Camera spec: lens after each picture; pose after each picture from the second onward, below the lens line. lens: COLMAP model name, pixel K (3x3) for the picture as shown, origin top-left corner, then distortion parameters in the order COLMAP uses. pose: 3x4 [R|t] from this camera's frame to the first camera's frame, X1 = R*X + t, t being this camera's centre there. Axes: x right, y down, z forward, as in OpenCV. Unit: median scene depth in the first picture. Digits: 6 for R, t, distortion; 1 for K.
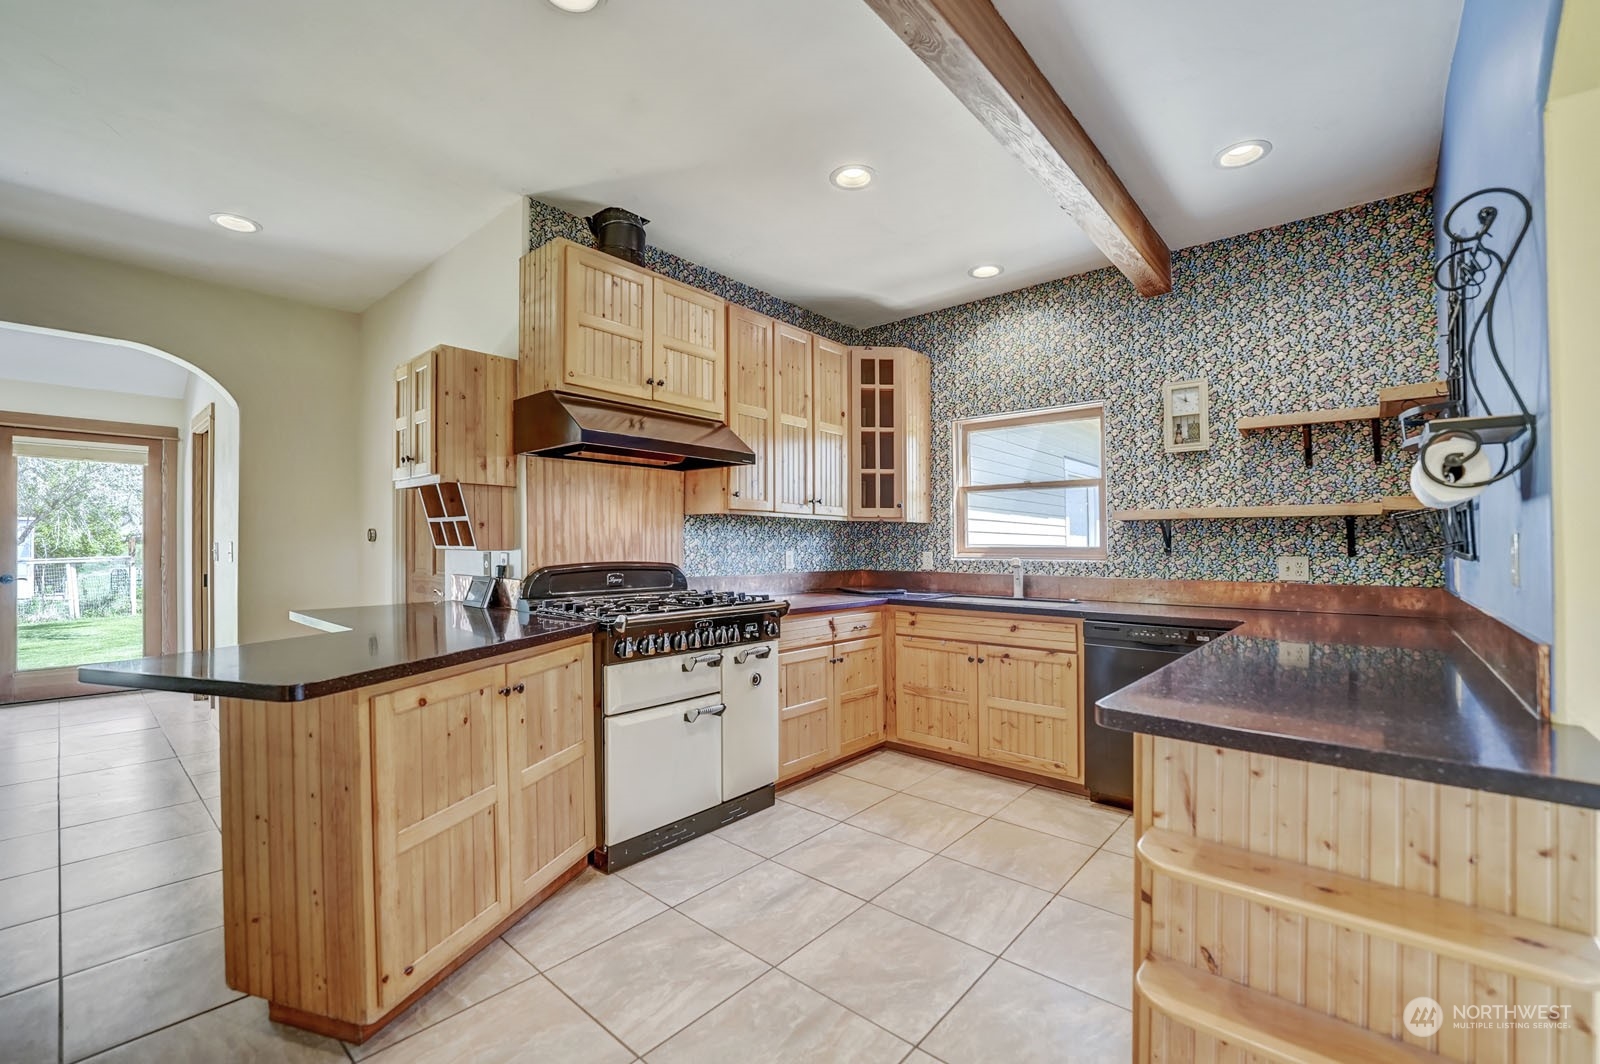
lens RADIAL K [[662.9, 0, 797.4], [0, 662.9, 537.6], [0, 0, 1]] dist [-0.004380, -0.000104]
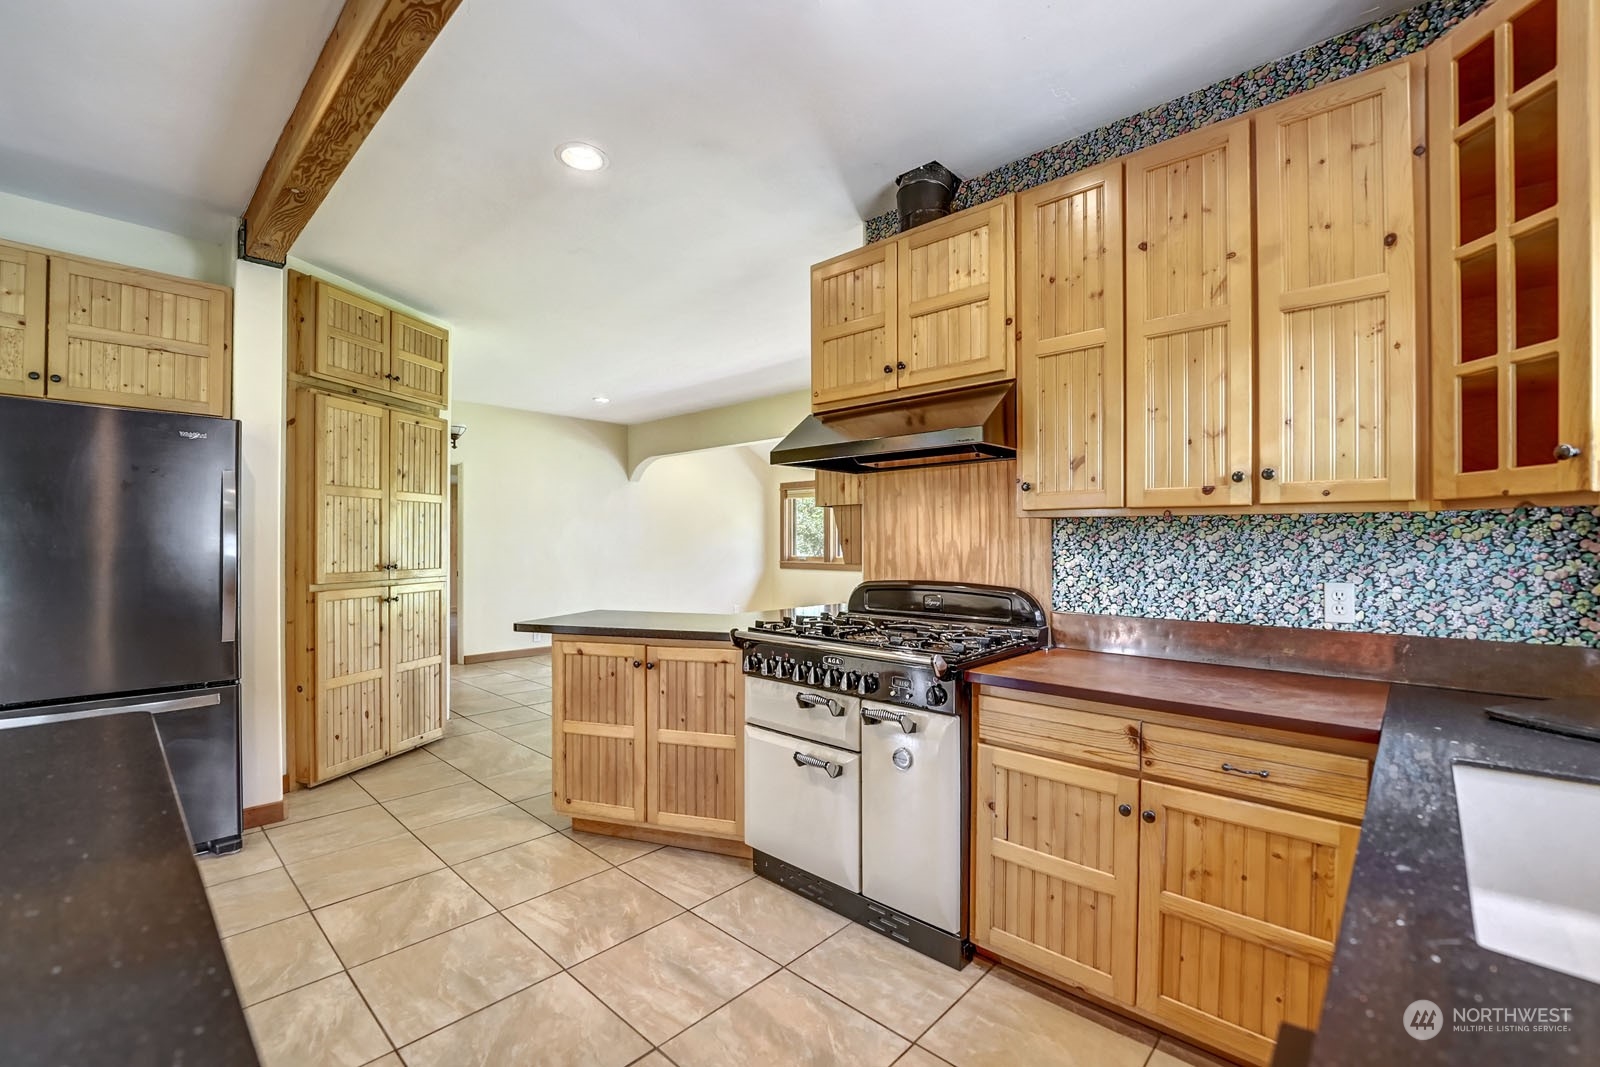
lens RADIAL K [[665.8, 0, 755.0], [0, 665.8, 551.8], [0, 0, 1]] dist [-0.017344, -0.000759]
pose [[-0.040874, 0.008647, -0.999127, 0.611432], [0.005269, 0.999951, 0.008438, -0.010033], [0.999150, -0.004919, -0.040917, 0.834382]]
